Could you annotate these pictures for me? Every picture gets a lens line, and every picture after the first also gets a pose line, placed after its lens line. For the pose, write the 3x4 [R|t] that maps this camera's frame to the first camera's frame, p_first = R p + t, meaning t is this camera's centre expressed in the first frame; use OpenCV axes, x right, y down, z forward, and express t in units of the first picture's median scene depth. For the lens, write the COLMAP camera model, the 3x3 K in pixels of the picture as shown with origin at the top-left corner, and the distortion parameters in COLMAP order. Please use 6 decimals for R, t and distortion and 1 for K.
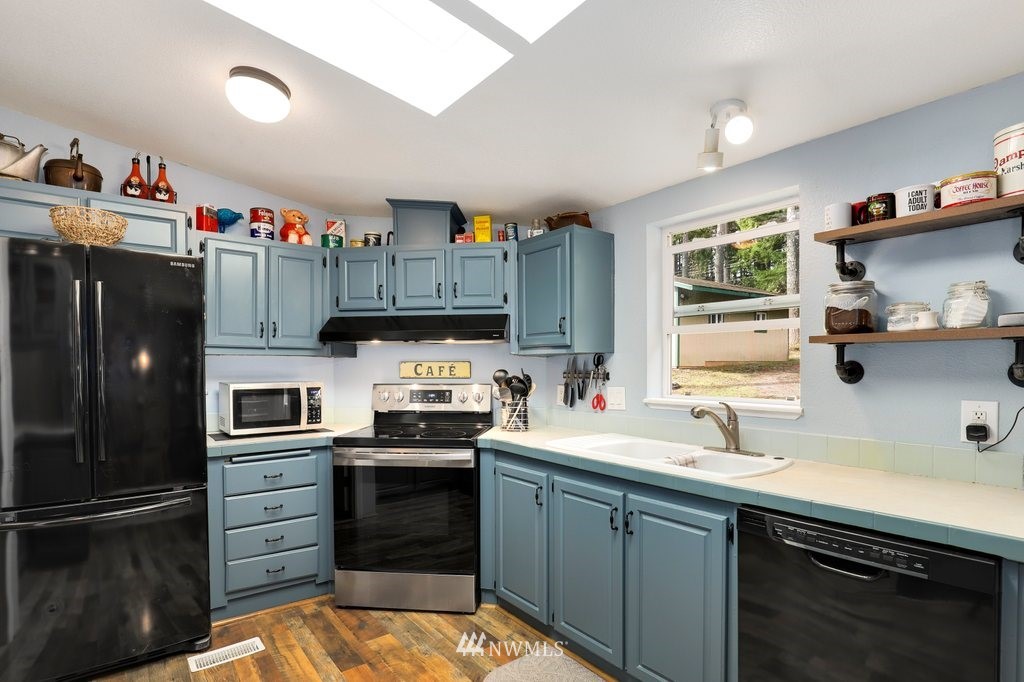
lens RADIAL K [[527.5, 0, 511.8], [0, 527.5, 378.0], [0, 0, 1]] dist [-0.001286, -0.000082]
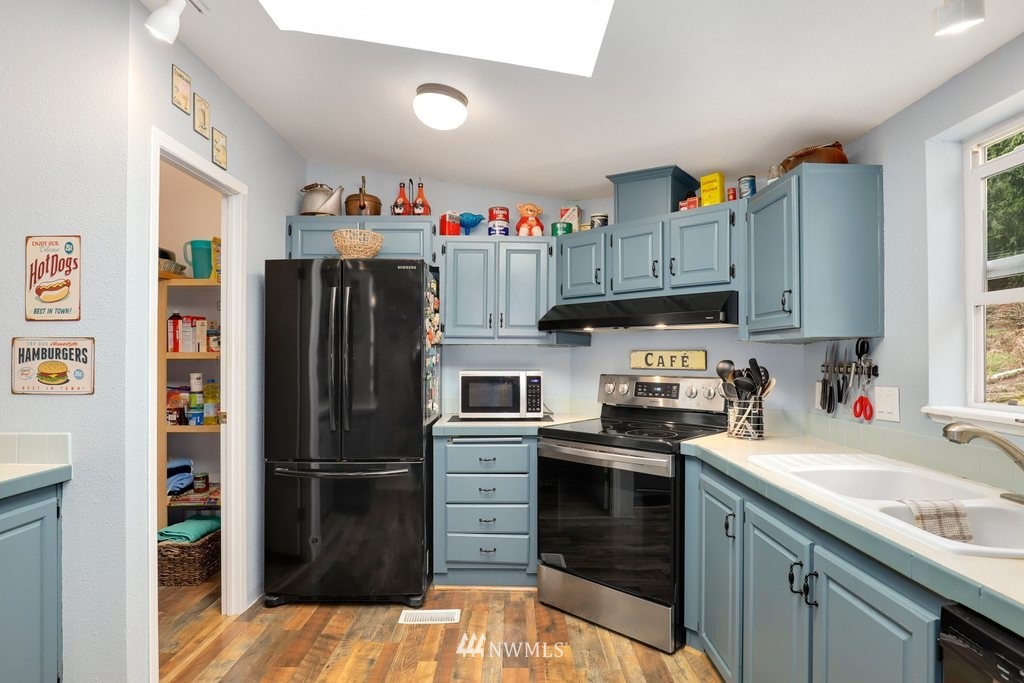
lens RADIAL K [[552.8, 0, 514.5], [0, 552.8, 354.2], [0, 0, 1]] dist [-0.002915, -0.000895]
pose [[0.799778, 0.002091, -0.600292, 0.238739], [-0.017245, 0.999661, -0.019493, -0.003191], [0.600048, 0.025942, 0.799543, 0.140003]]
